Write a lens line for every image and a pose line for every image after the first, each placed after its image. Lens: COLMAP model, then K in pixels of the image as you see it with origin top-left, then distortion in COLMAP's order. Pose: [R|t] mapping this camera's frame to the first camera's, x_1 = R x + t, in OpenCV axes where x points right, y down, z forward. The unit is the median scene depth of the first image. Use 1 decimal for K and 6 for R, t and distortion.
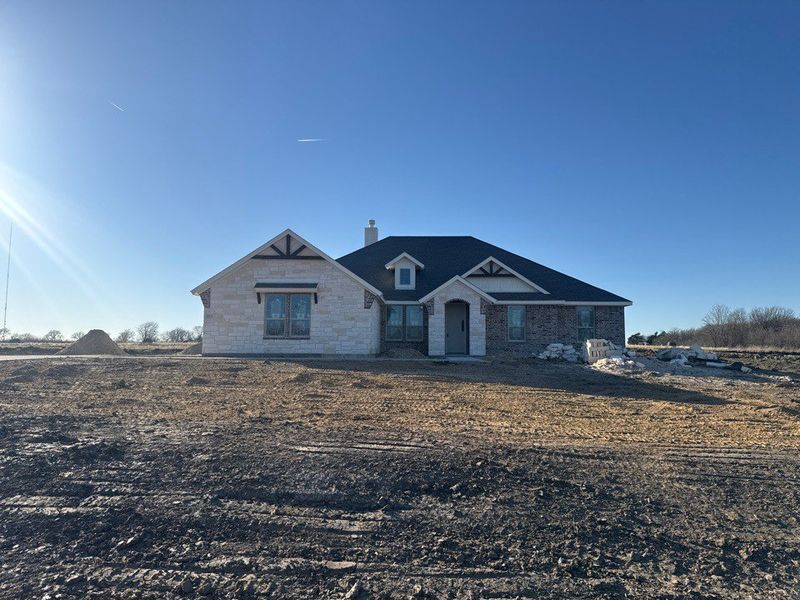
lens RADIAL K [[559.0, 0, 400.0], [0, 559.0, 300.0], [0, 0, 1]] dist [0.080724, -0.105242]
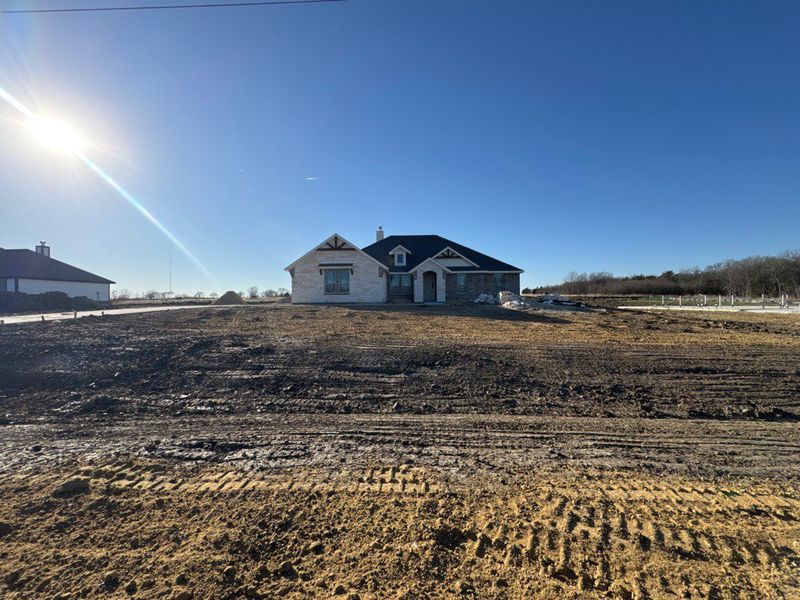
lens RADIAL K [[319.3, 0, 400.0], [0, 319.3, 300.0], [0, 0, 1]] dist [-0.000941, -0.000086]
pose [[0.999675, -0.018600, 0.017416, -0.015121], [0.016966, 0.995827, 0.089671, -0.002194], [-0.019012, -0.089346, 0.995819, -0.040854]]
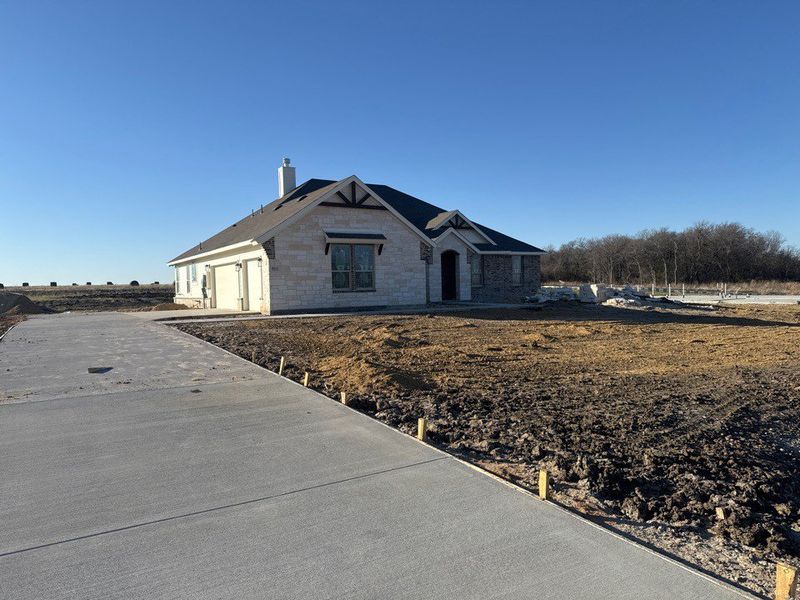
lens RADIAL K [[559.0, 0, 400.0], [0, 559.0, 300.0], [0, 0, 1]] dist [0.080724, -0.105242]
pose [[0.828597, -0.042481, 0.558231, -0.670591], [-0.020803, 0.994092, 0.106528, -0.020568], [-0.559459, -0.099881, 0.822818, 0.160444]]
